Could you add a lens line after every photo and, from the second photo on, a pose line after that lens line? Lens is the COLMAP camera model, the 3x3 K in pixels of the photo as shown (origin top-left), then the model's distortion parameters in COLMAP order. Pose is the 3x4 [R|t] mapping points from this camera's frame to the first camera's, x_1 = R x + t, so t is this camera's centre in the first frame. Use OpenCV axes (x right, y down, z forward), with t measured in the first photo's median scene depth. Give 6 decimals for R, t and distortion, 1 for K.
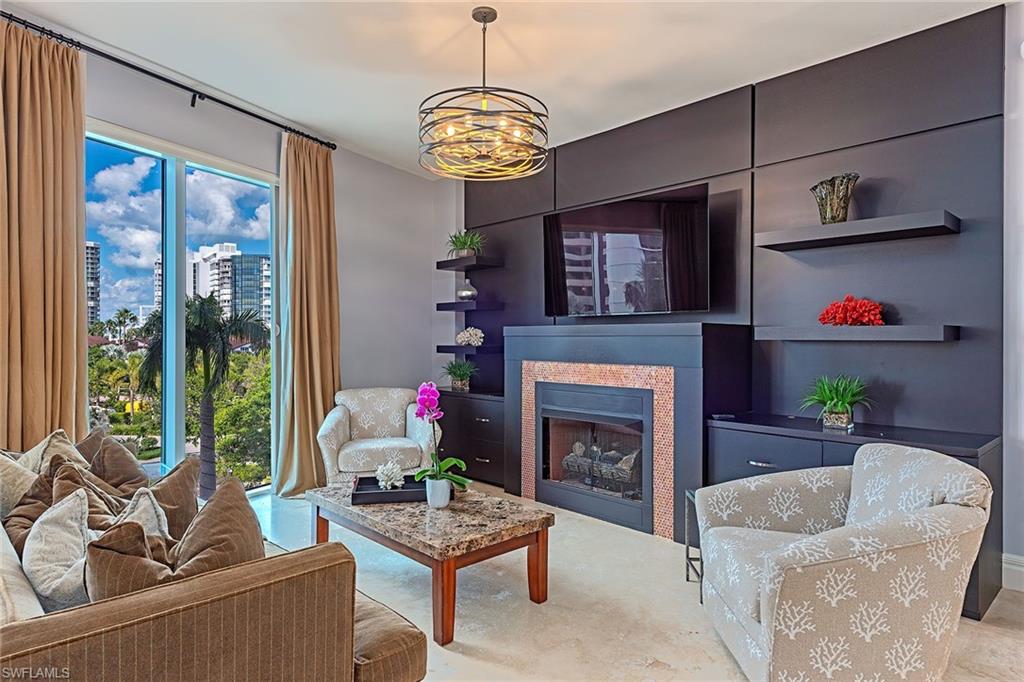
lens RADIAL K [[595.9, 0, 513.8], [0, 595.9, 338.2], [0, 0, 1]] dist [0.003551, -0.000760]
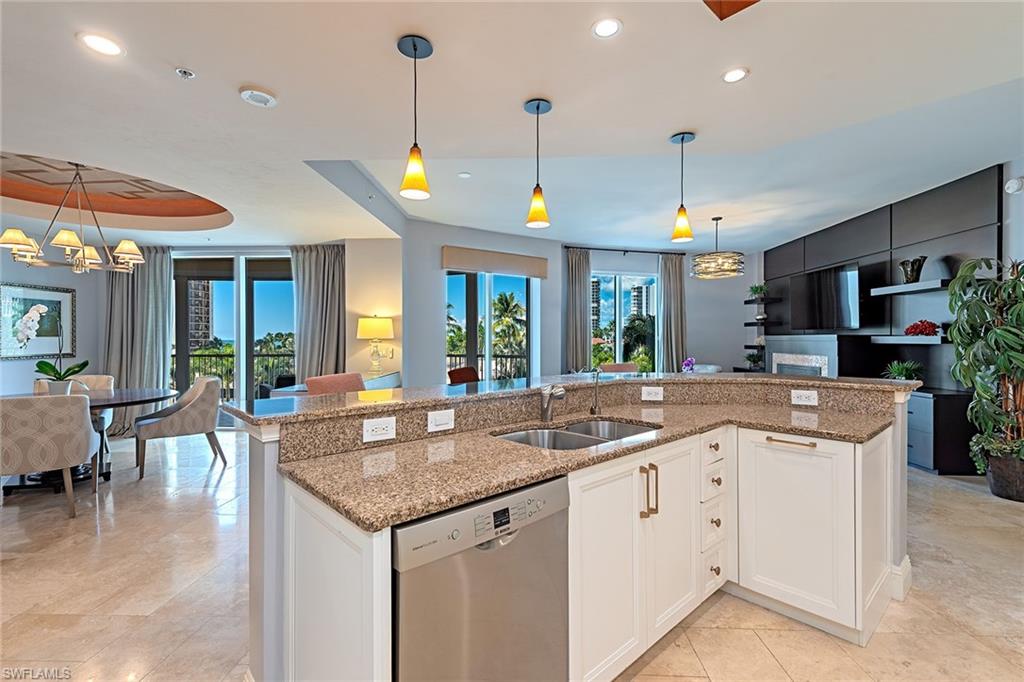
lens RADIAL K [[470.0, 0, 513.5], [0, 470.0, 337.5], [0, 0, 1]] dist [0.000056, 0.000058]
pose [[0.704515, -0.001874, -0.709687, 0.420239], [-0.001049, 0.999993, -0.003683, -0.005498], [0.709689, 0.003339, 0.704507, -0.580930]]
